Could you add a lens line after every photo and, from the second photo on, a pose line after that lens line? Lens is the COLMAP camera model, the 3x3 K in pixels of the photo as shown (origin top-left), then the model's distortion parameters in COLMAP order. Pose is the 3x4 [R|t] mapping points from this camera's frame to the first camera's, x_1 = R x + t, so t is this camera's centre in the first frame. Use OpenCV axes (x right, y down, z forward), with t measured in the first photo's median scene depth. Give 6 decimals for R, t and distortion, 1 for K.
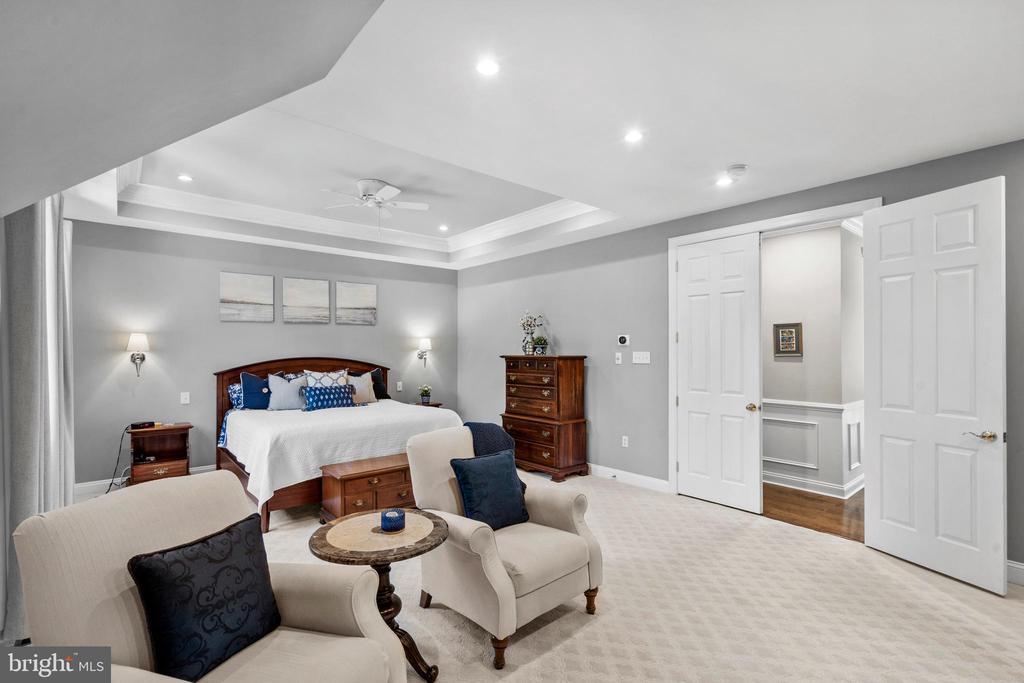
lens RADIAL K [[468.8, 0, 514.6], [0, 468.8, 342.9], [0, 0, 1]] dist [-0.004239, 0.000233]
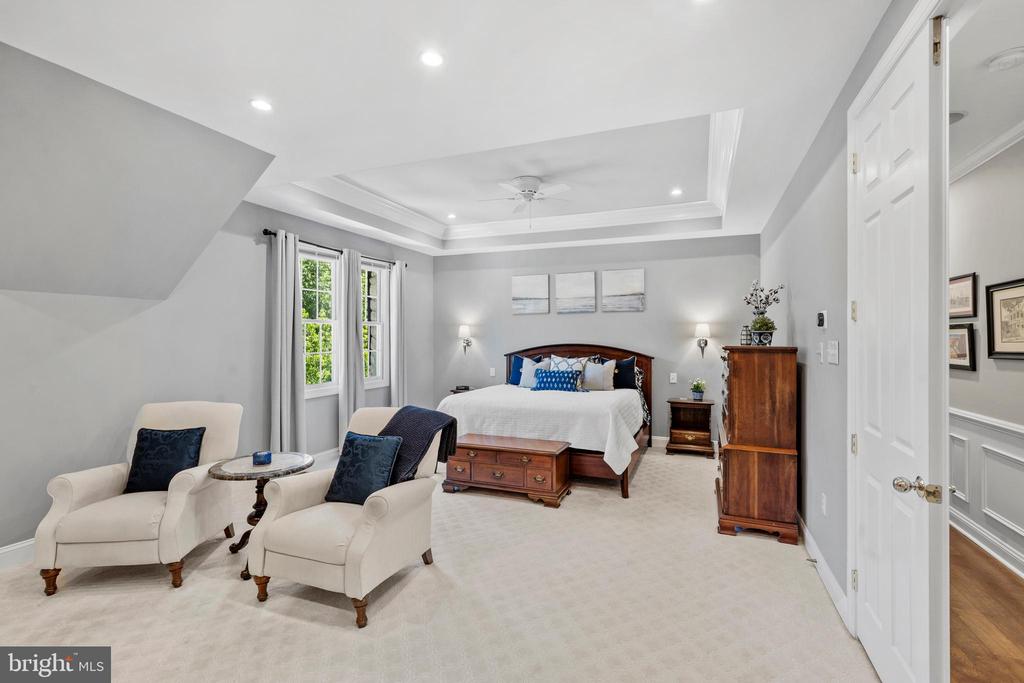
lens RADIAL K [[468.8, 0, 510.9], [0, 468.8, 339.3], [0, 0, 1]] dist [-0.004239, 0.000233]
pose [[0.461938, 0.006517, -0.886888, 0.504566], [0.012614, 0.999824, 0.013916, 0.003387], [0.886822, -0.017615, 0.461775, 0.386576]]
